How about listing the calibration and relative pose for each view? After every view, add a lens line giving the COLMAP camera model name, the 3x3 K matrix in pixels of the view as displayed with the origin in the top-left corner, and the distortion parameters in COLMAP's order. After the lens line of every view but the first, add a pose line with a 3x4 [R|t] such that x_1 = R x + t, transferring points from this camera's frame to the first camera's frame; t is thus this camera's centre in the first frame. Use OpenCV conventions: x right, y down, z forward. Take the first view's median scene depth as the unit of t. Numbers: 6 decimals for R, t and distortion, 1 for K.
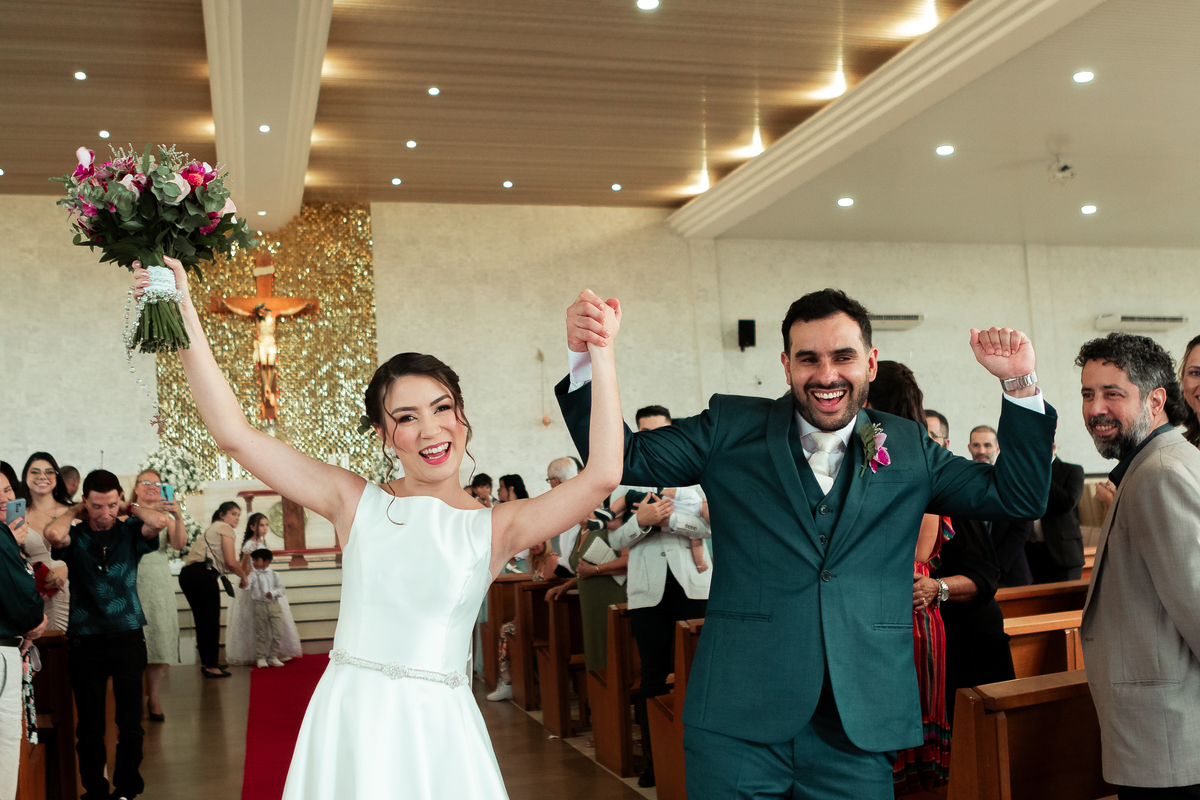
lens RADIAL K [[1311.2, 0, 582.8], [0, 1311.2, 391.4], [0, 0, 1]] dist [-0.038402, 0.000000]
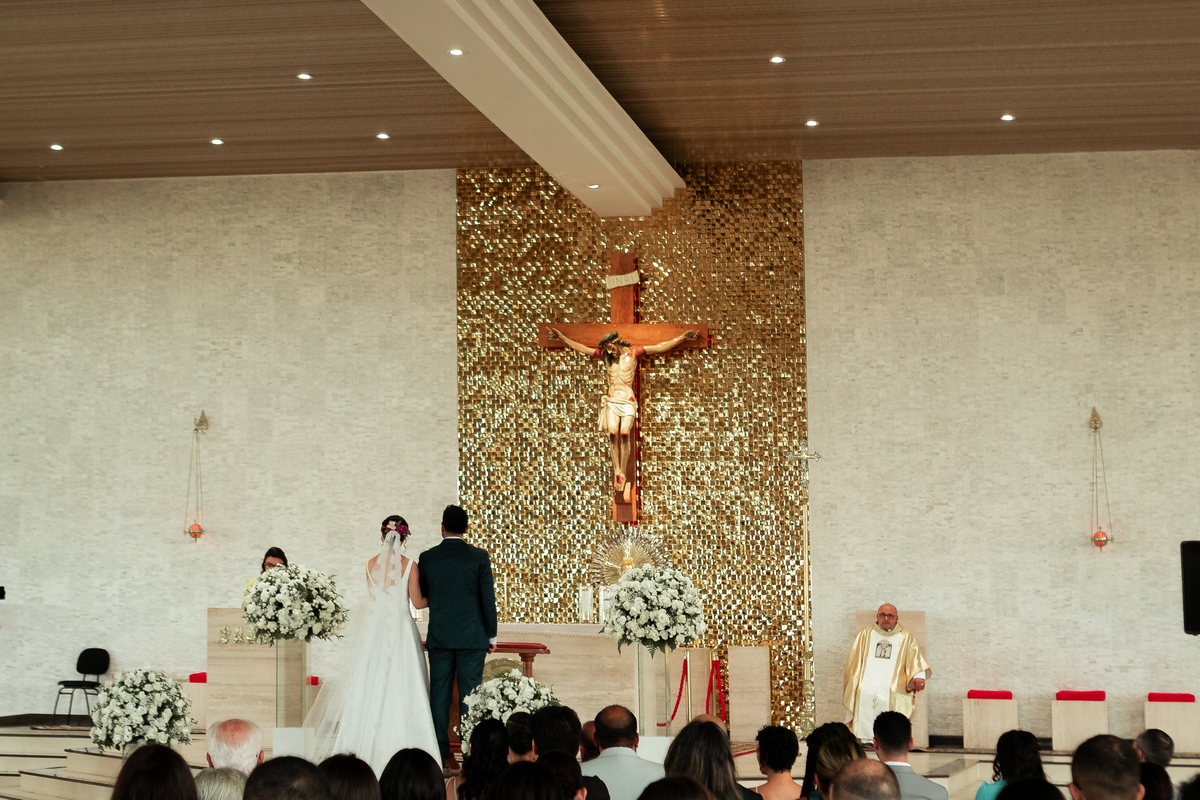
lens RADIAL K [[2211.5, 0, 617.3], [0, 2211.5, 384.3], [0, 0, 1]] dist [-0.093516, 0.000000]
pose [[0.894203, -0.002866, -0.447652, 0.217614], [-0.014760, 0.999247, -0.035880, -0.006582], [0.447418, 0.038691, 0.893488, 0.080091]]
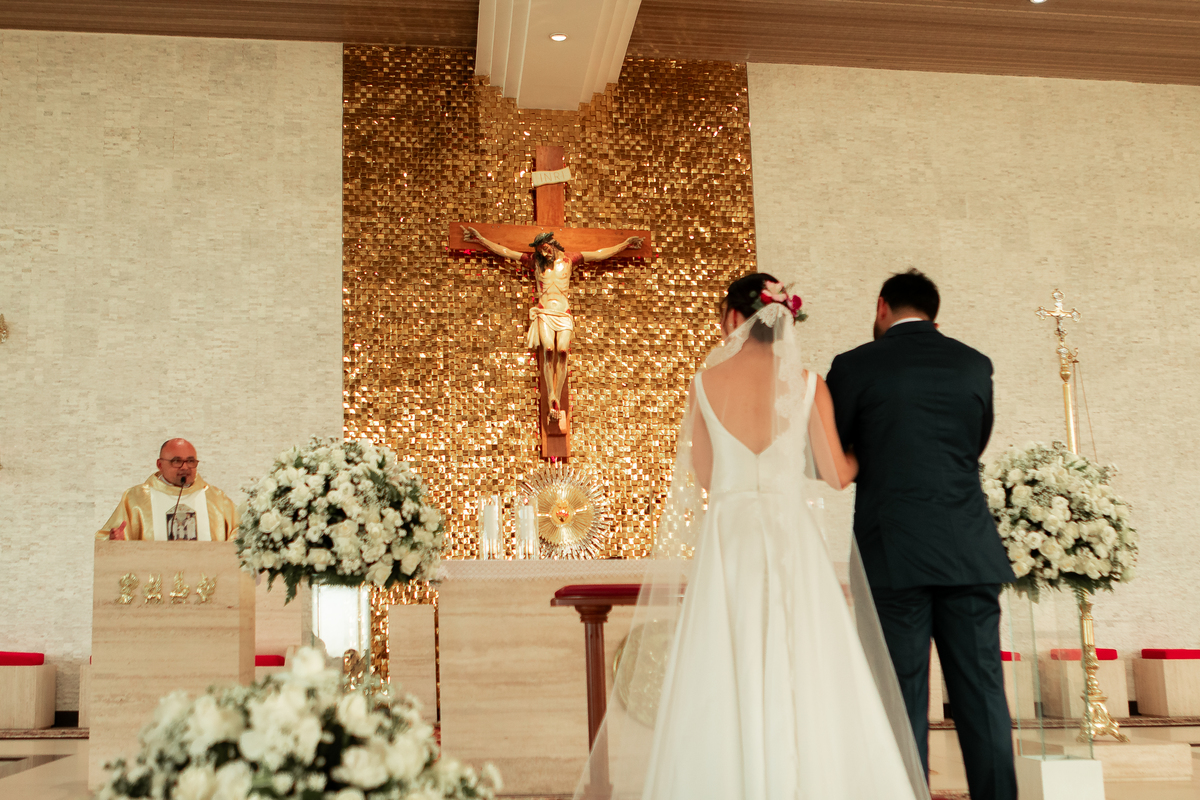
lens RADIAL K [[1311.2, 0, 595.1], [0, 1311.2, 404.6], [0, 0, 1]] dist [-0.038402, 0.000000]
pose [[0.989324, 0.010627, -0.145347, -0.150829], [-0.023199, 0.996104, -0.085080, 0.042932], [0.143877, 0.087543, 0.985716, 0.499443]]
